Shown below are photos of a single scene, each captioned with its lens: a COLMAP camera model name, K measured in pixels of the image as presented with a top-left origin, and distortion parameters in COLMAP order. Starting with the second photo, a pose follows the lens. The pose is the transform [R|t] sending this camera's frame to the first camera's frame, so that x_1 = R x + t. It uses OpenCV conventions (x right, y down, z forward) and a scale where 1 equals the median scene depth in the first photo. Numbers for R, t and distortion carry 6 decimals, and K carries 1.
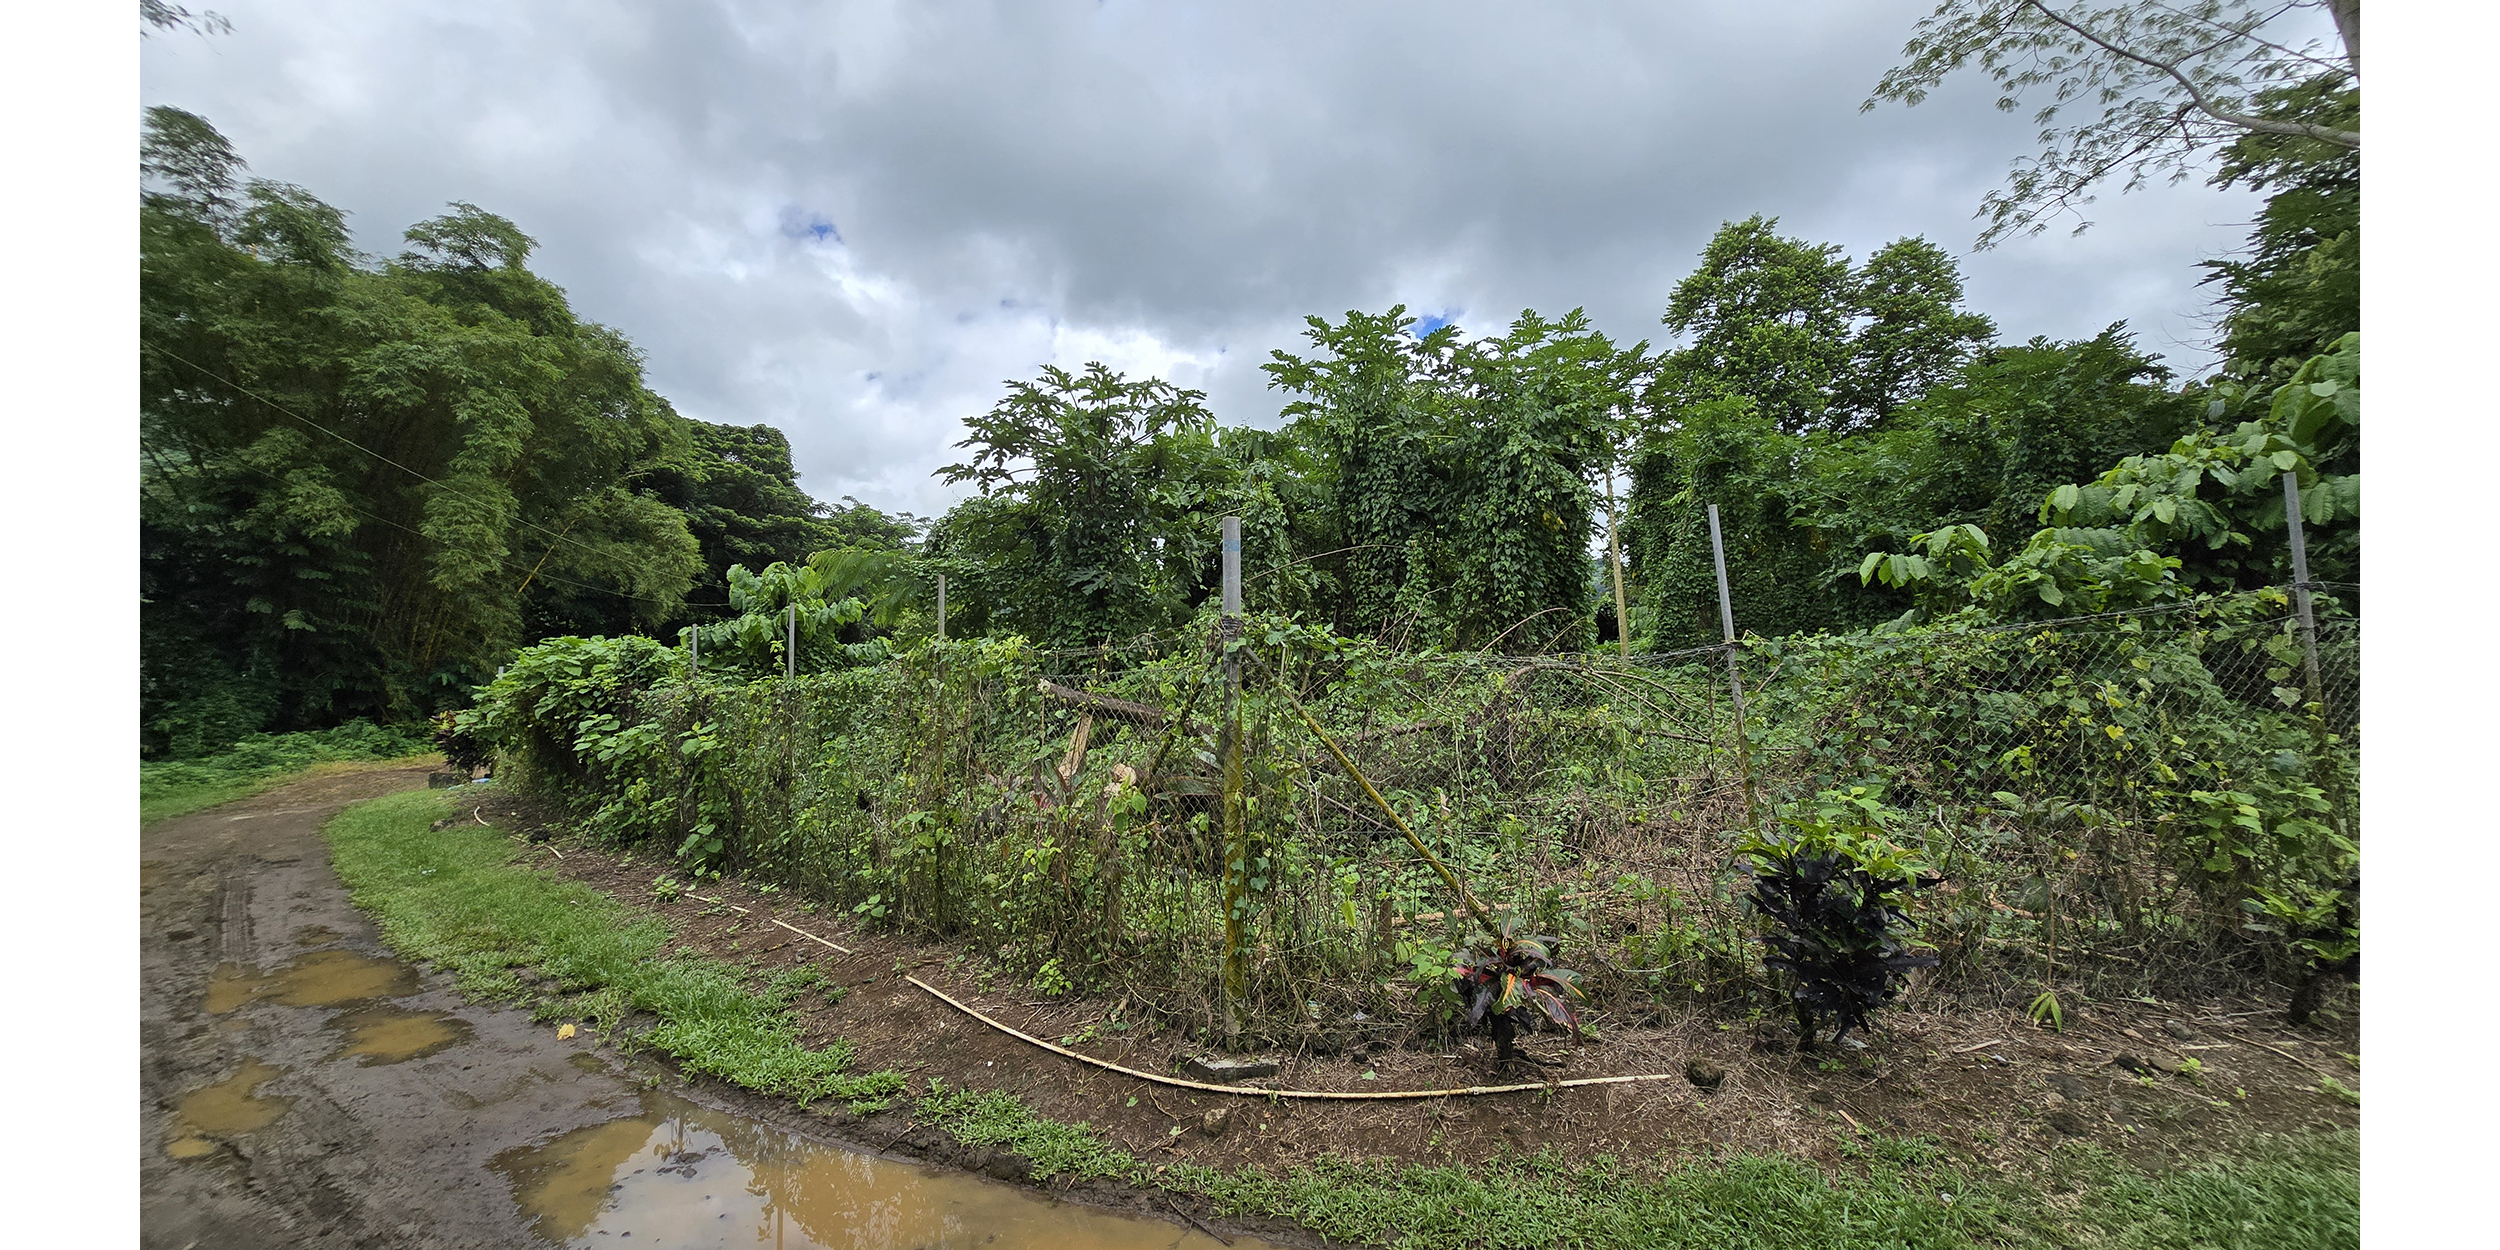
lens RADIAL K [[909.5, 0, 1249.1], [0, 909.5, 619.0], [0, 0, 1]] dist [-0.007461, 0.002863]
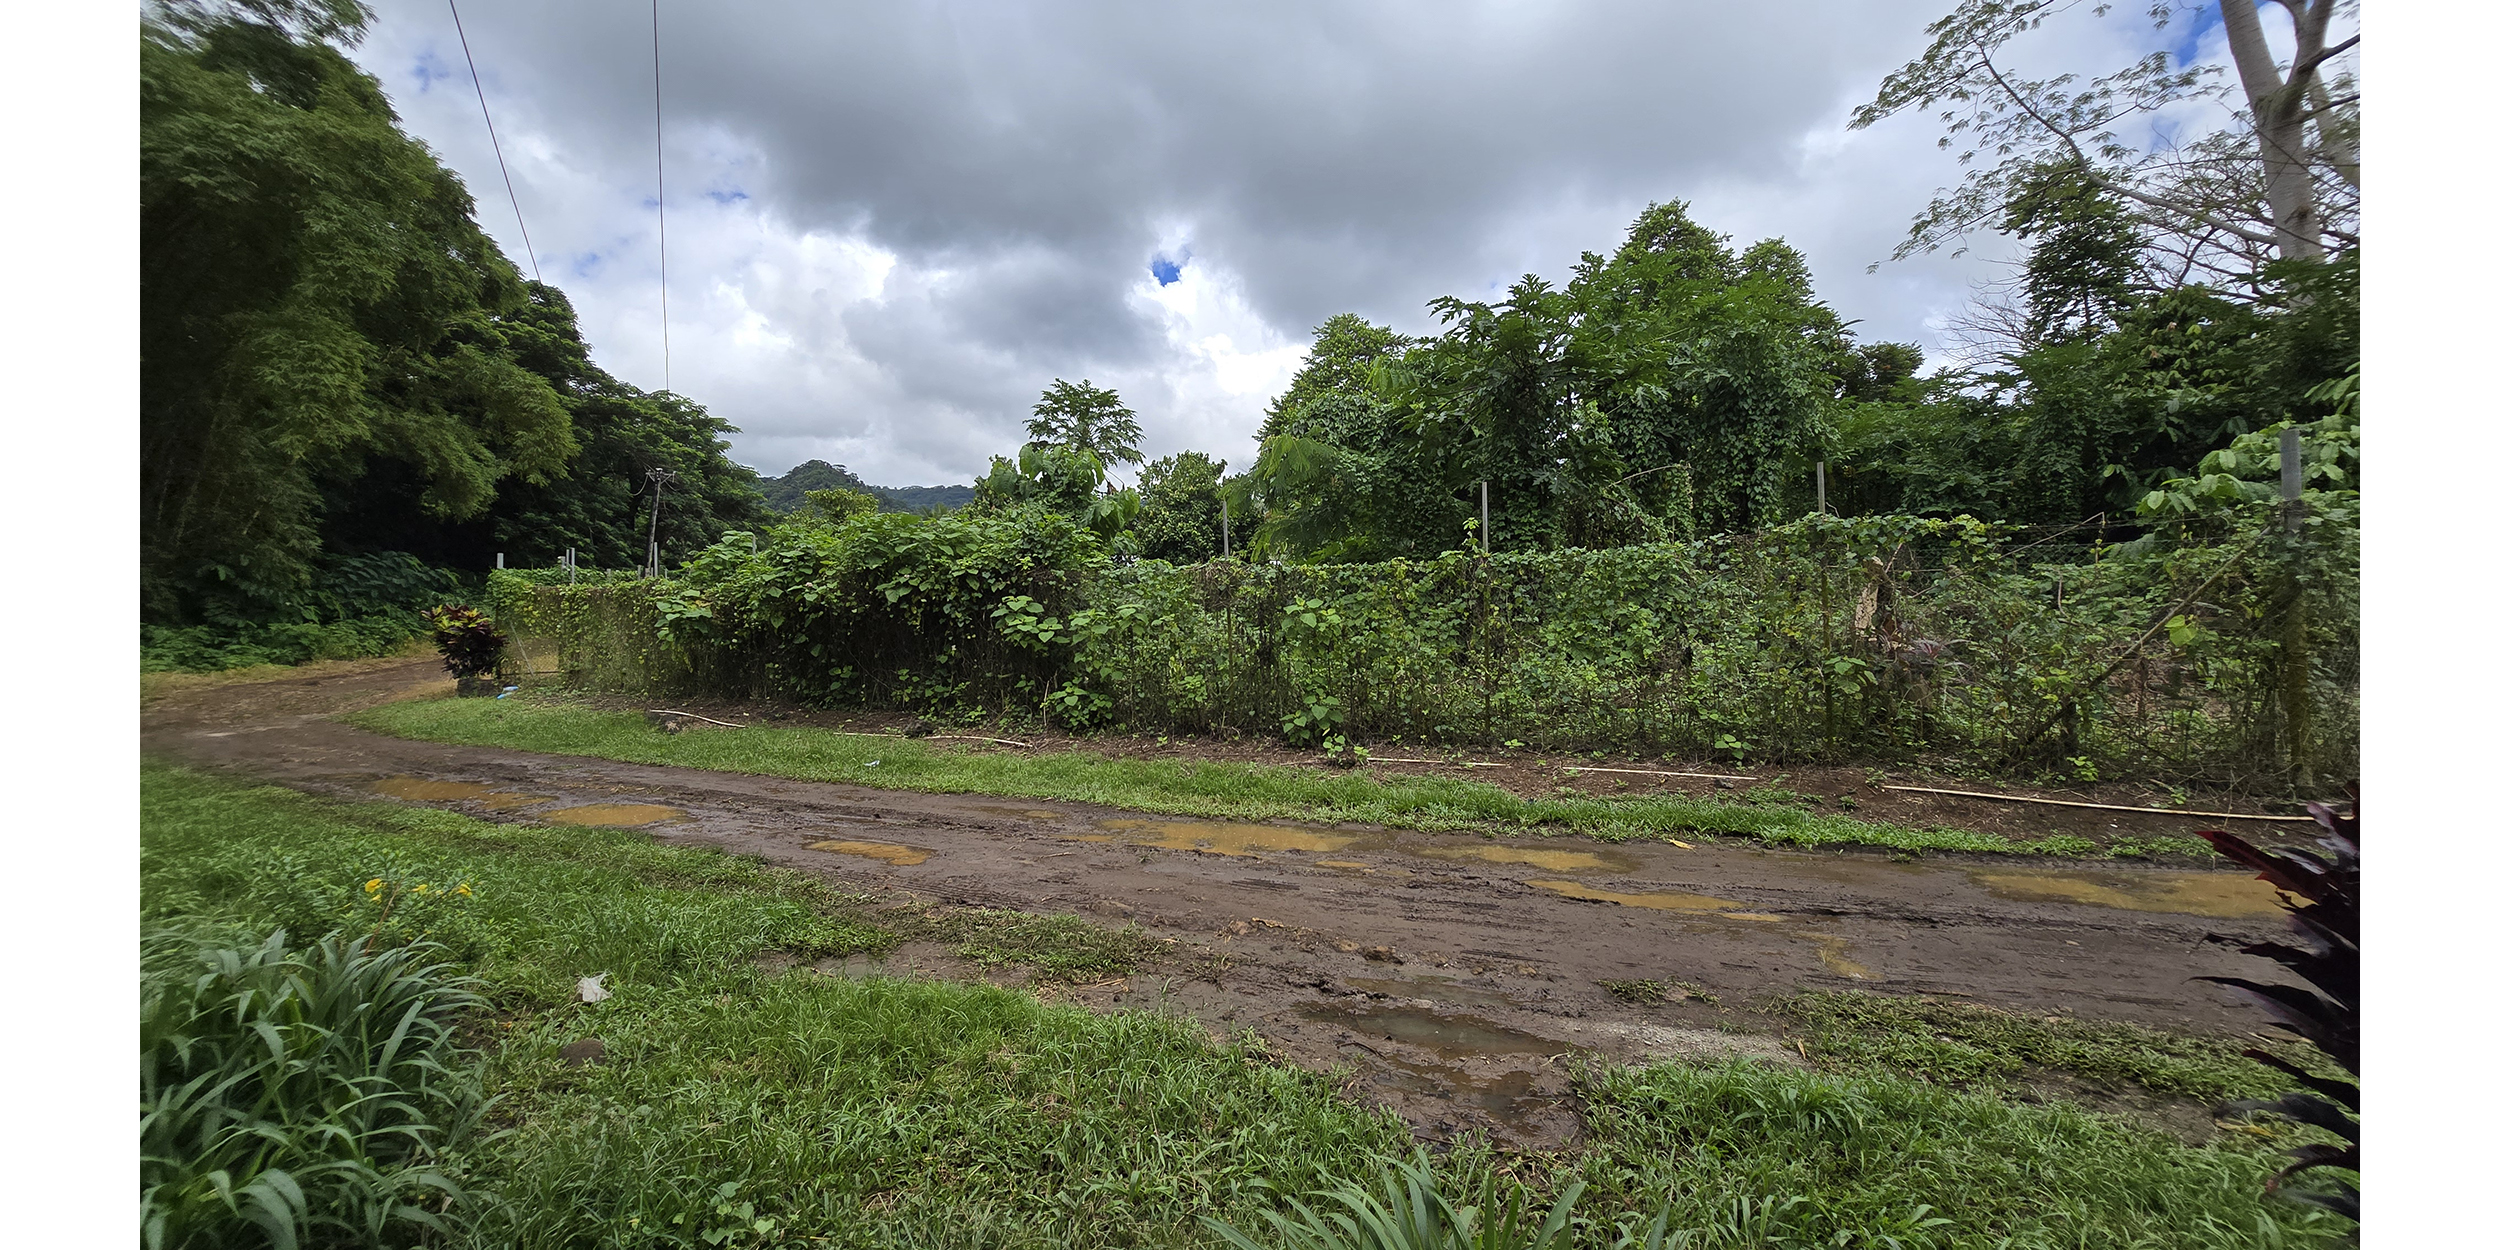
lens RADIAL K [[909.5, 0, 1235.6], [0, 909.5, 622.9], [0, 0, 1]] dist [-0.007461, 0.002863]
pose [[0.959554, 0.013709, 0.281189, -0.323921], [-0.036285, 0.996505, 0.075237, 0.023251], [-0.279175, -0.082397, 0.956699, 0.016979]]
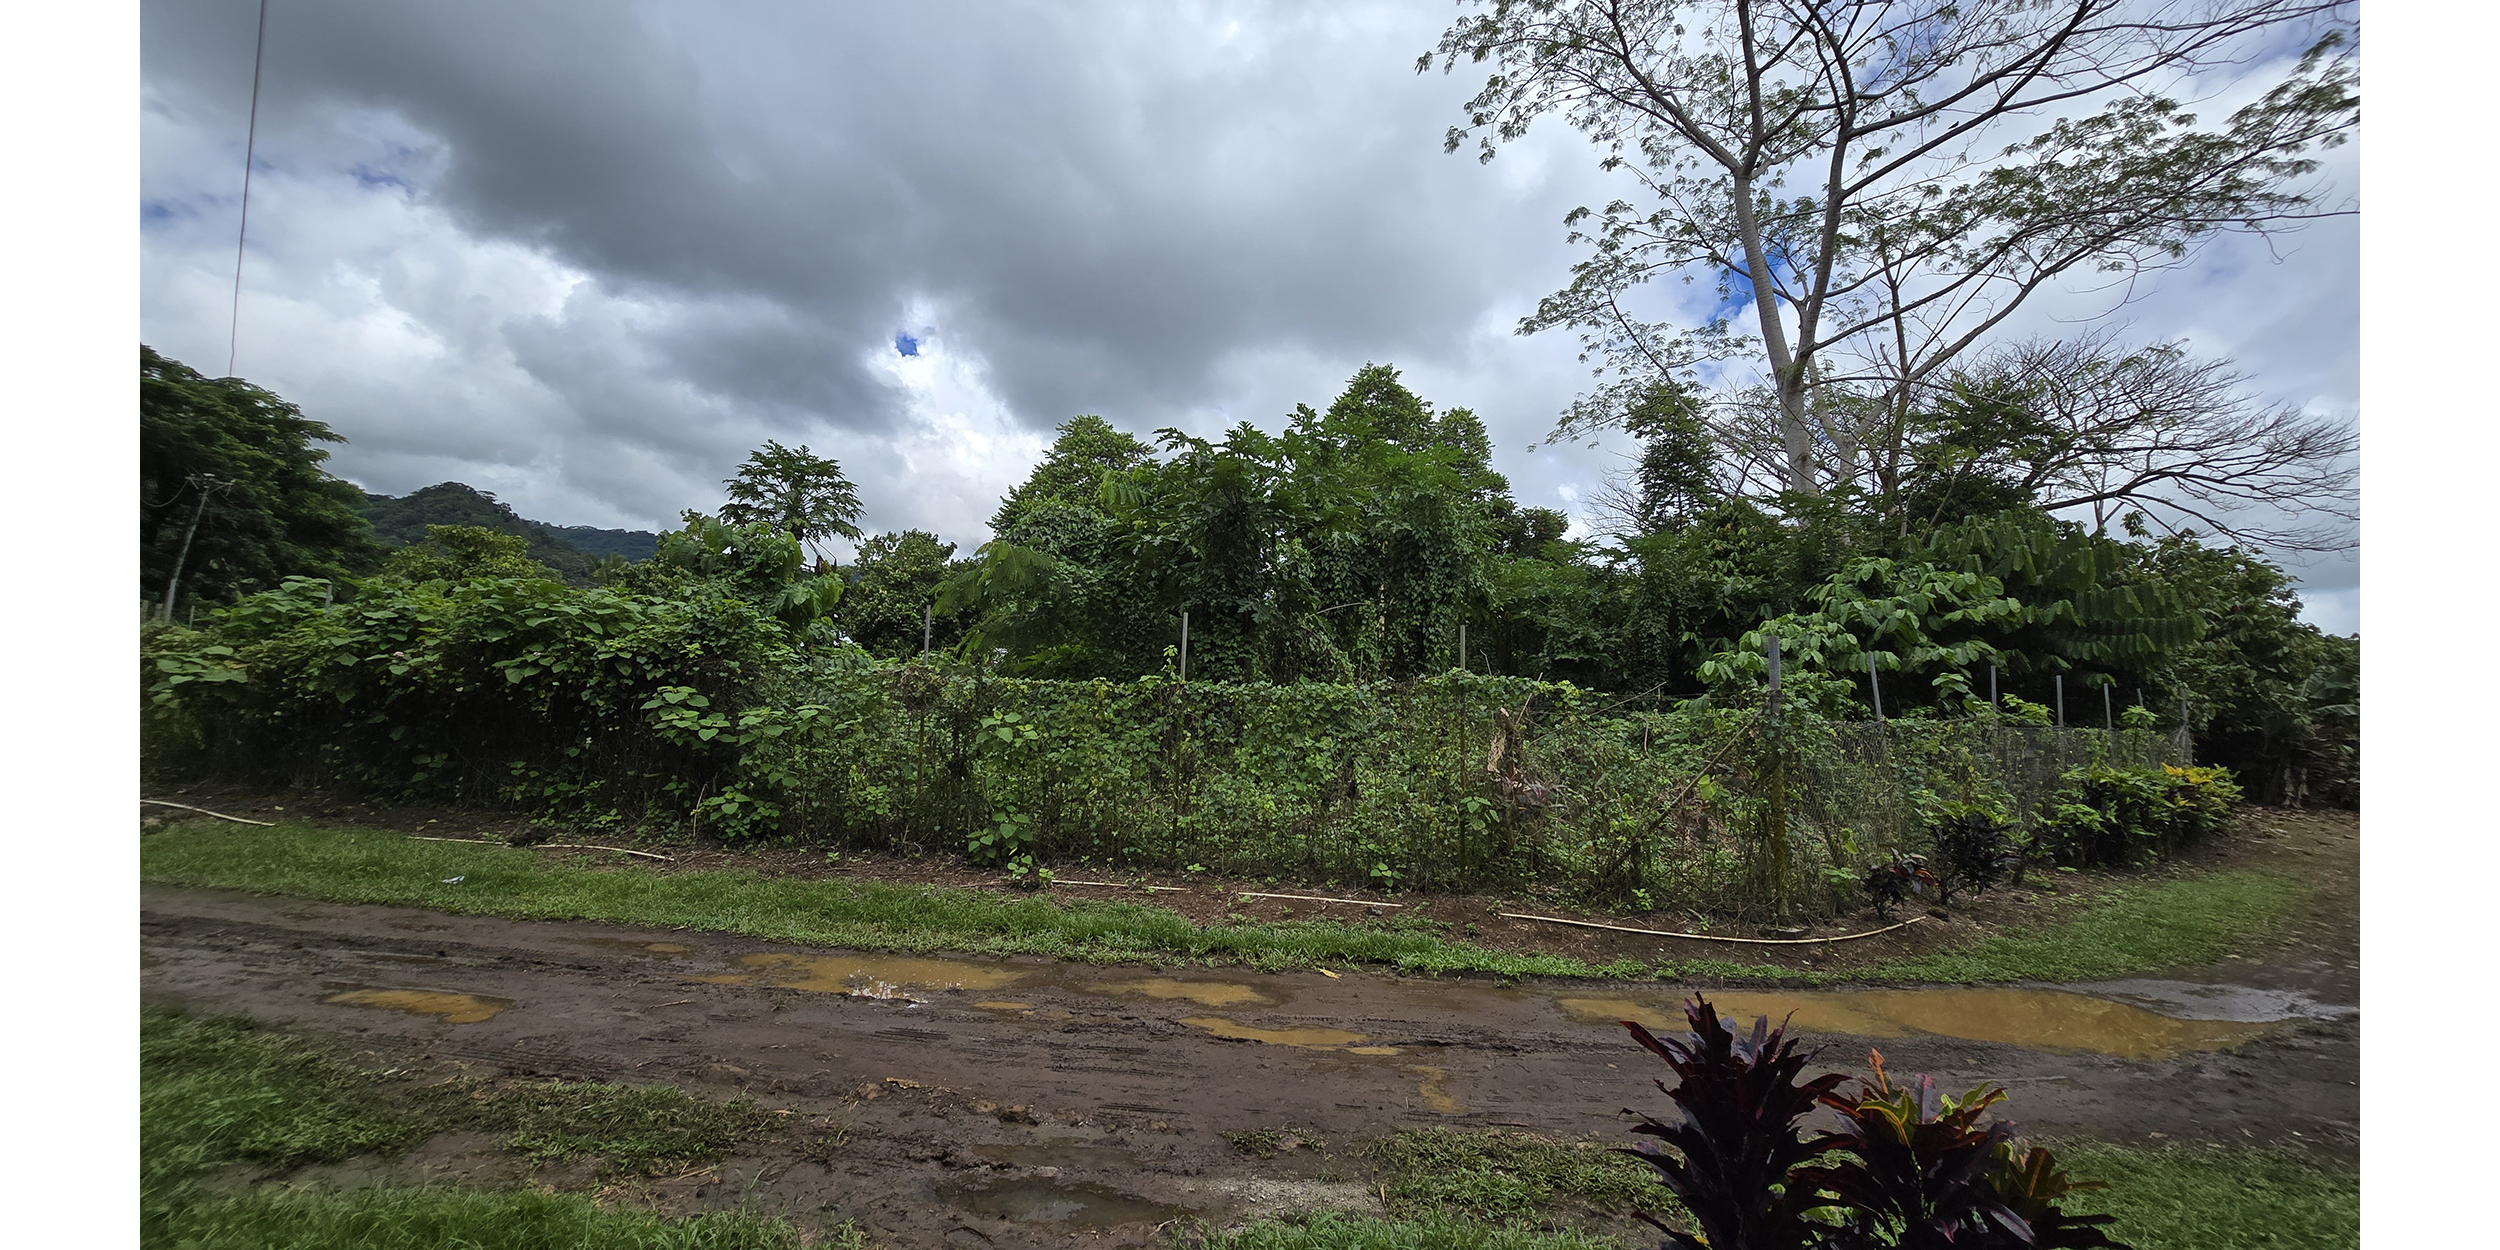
lens RADIAL K [[909.5, 0, 1239.4], [0, 909.5, 619.2], [0, 0, 1]] dist [-0.007461, 0.002863]
pose [[0.832387, 0.121747, 0.540657, -0.316027], [-0.113545, 0.992341, -0.048647, 0.010835], [-0.542439, -0.020896, 0.839835, 0.007943]]
